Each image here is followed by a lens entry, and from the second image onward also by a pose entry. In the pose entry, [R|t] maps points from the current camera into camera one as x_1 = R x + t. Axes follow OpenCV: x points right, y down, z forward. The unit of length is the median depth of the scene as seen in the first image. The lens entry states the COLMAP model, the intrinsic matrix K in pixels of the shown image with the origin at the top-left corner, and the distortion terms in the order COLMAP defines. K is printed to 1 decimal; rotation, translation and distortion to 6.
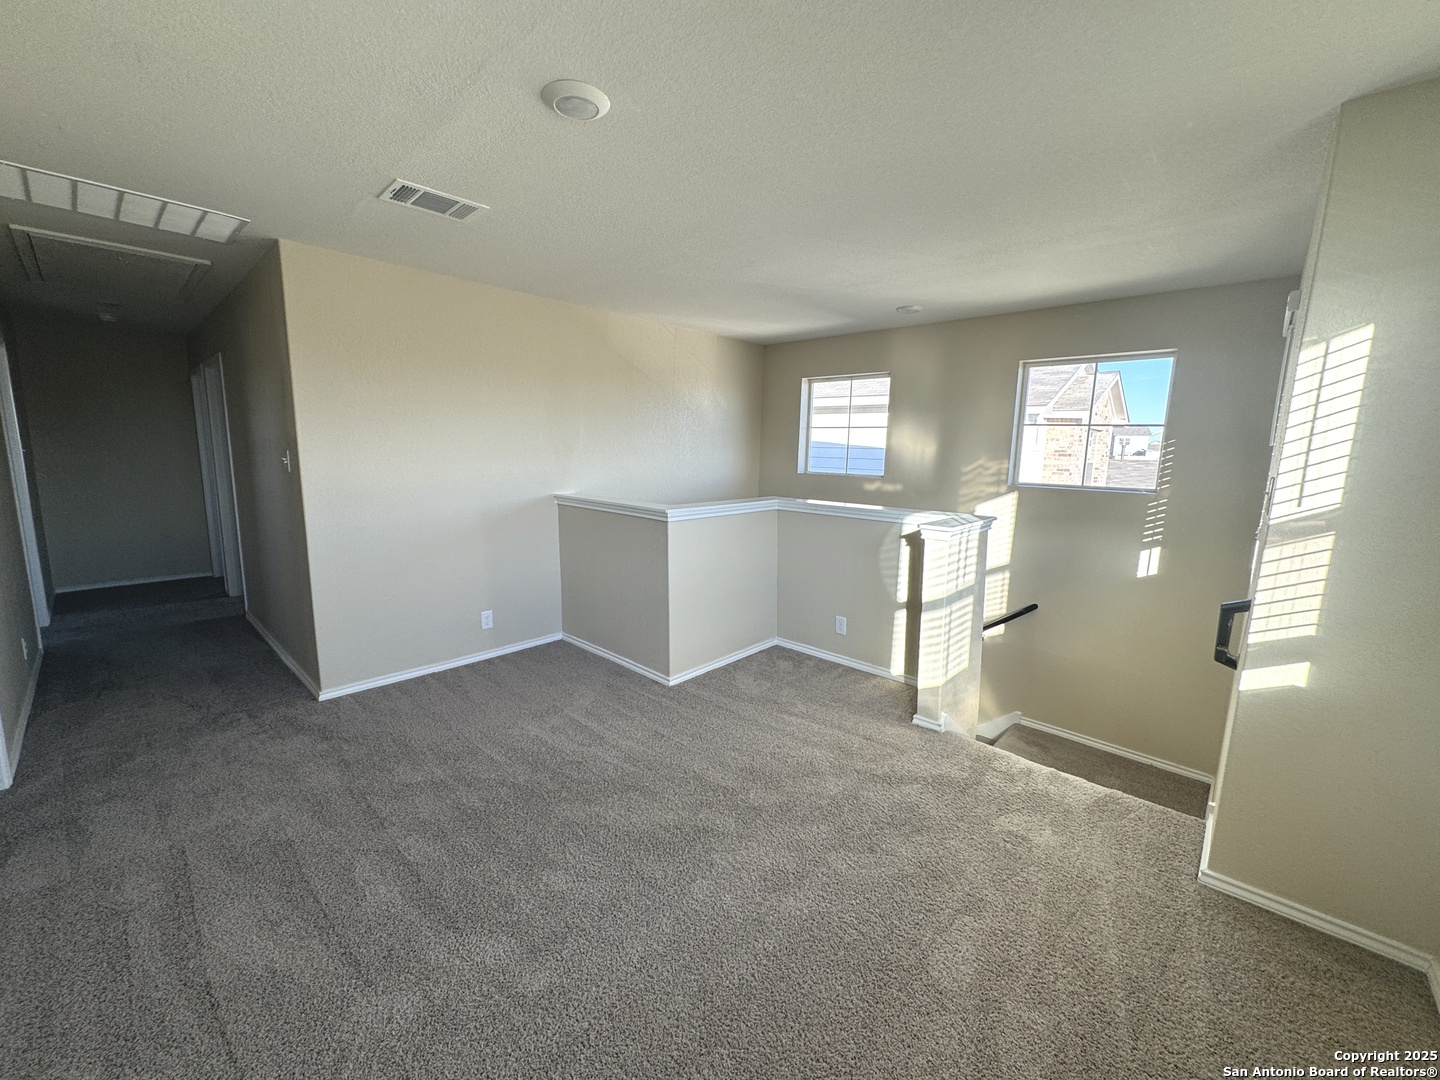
lens RADIAL K [[571.8, 0, 718.9], [0, 571.8, 538.2], [0, 0, 1]] dist [-0.002481, 0.000627]
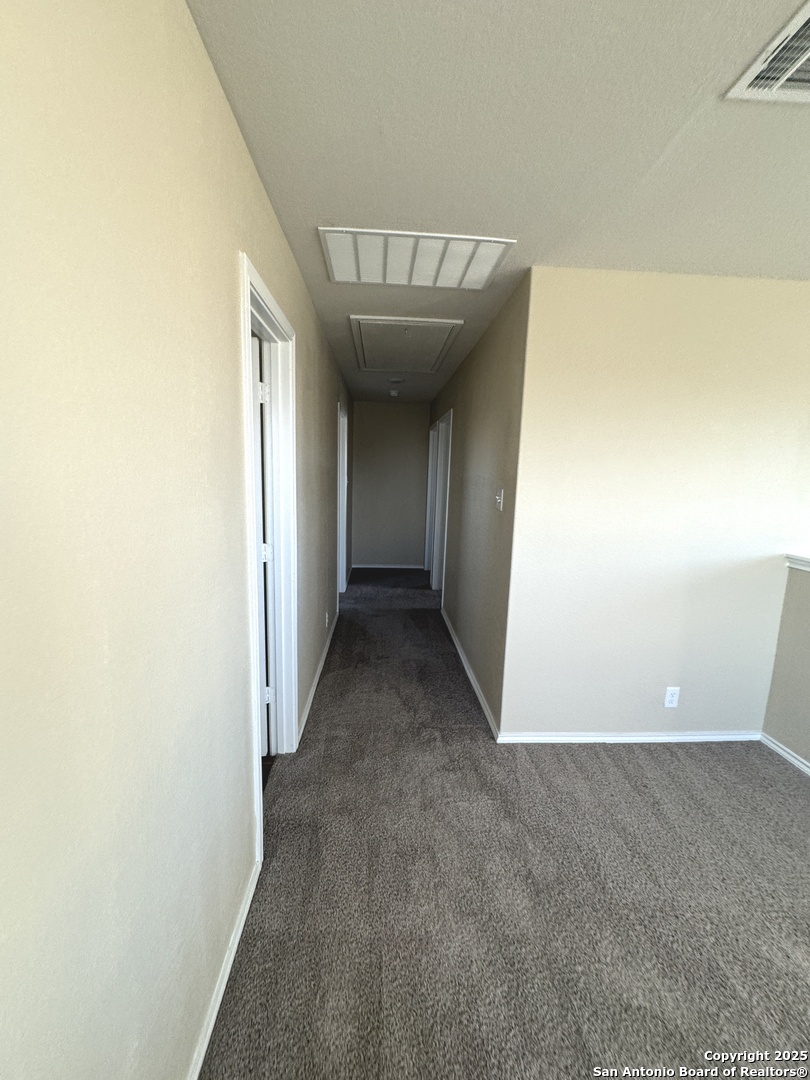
lens RADIAL K [[428.9, 0, 409.7], [0, 428.9, 544.8], [0, 0, 1]] dist [-0.002481, 0.000627]
pose [[0.725094, 0.118345, -0.678405, -0.341909], [-0.121064, 0.991687, 0.043601, -0.068961], [0.677925, 0.050515, 0.733393, 0.329734]]
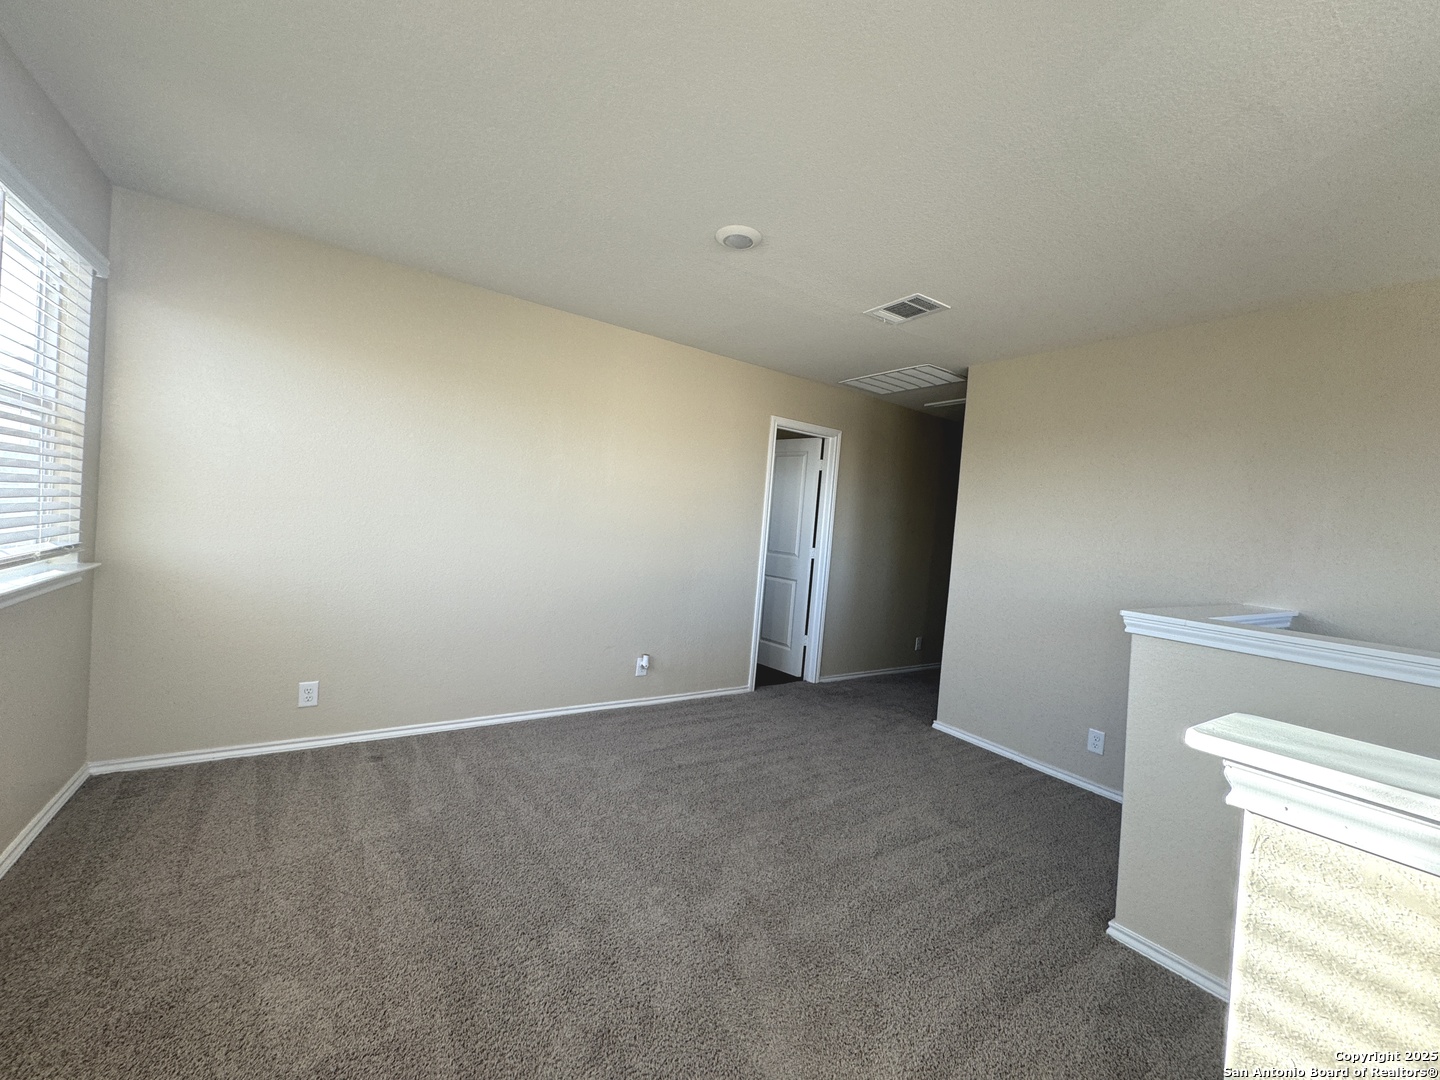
lens RADIAL K [[571.8, 0, 715.2], [0, 571.8, 541.7], [0, 0, 1]] dist [-0.002481, 0.000627]
pose [[-0.233122, -0.000295, -0.972447, 0.581963], [-0.231118, 0.971364, 0.055111, -0.056047], [0.944584, 0.237598, -0.226514, 0.741286]]
